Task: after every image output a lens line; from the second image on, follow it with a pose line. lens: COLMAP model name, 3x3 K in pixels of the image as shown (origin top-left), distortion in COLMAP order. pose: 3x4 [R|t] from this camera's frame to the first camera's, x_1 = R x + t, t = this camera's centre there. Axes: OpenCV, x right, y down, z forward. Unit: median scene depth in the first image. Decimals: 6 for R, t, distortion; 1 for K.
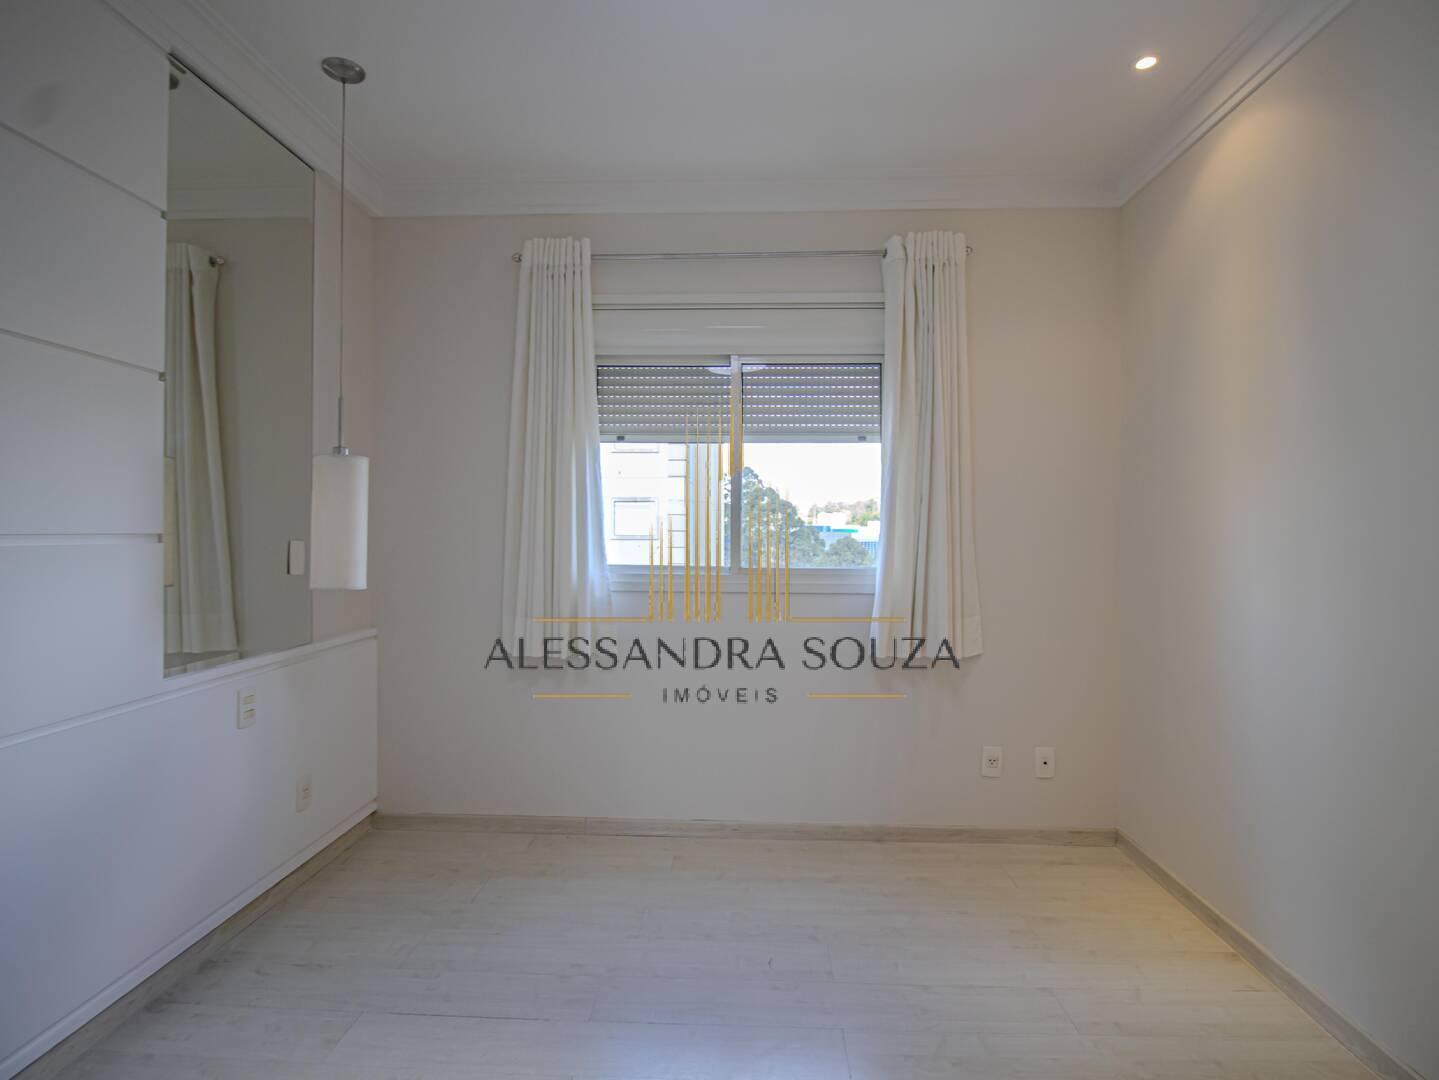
lens RADIAL K [[751.4, 0, 723.0], [0, 751.4, 533.7], [0, 0, 1]] dist [0.005110, -0.017751]
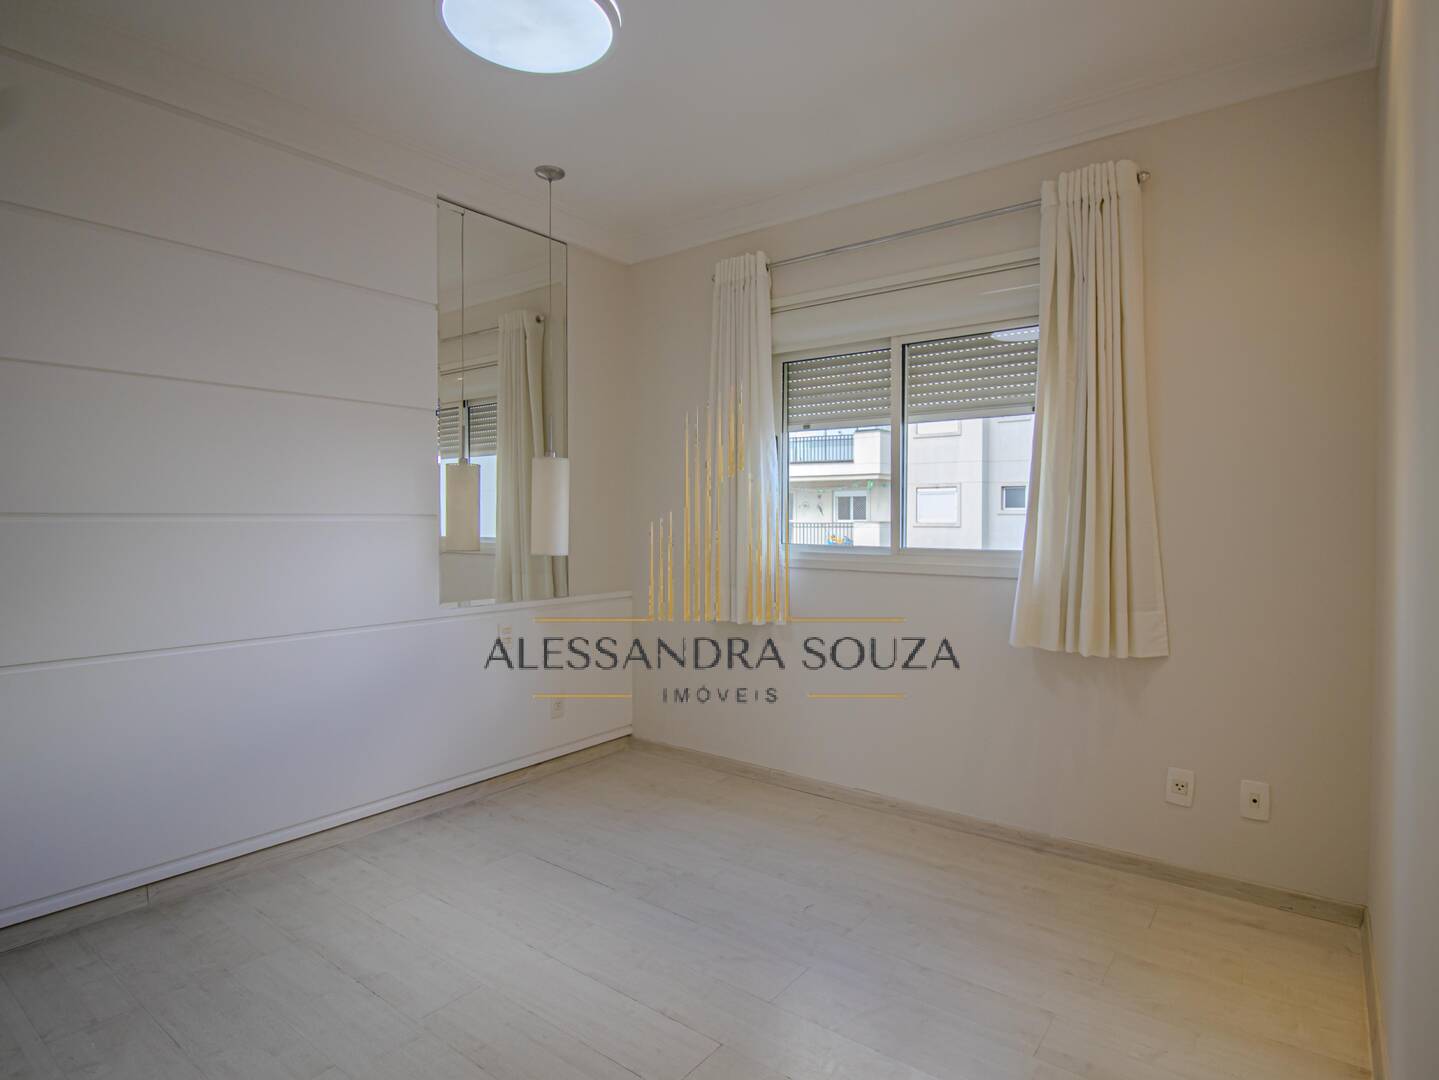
lens RADIAL K [[795.3, 0, 721.1], [0, 795.3, 533.1], [0, 0, 1]] dist [0.005718, -0.016608]
pose [[0.815712, 0.006931, -0.578417, 0.452090], [0.005846, 0.999778, 0.020224, 0.001593], [0.578429, -0.019879, 0.815490, -0.005521]]
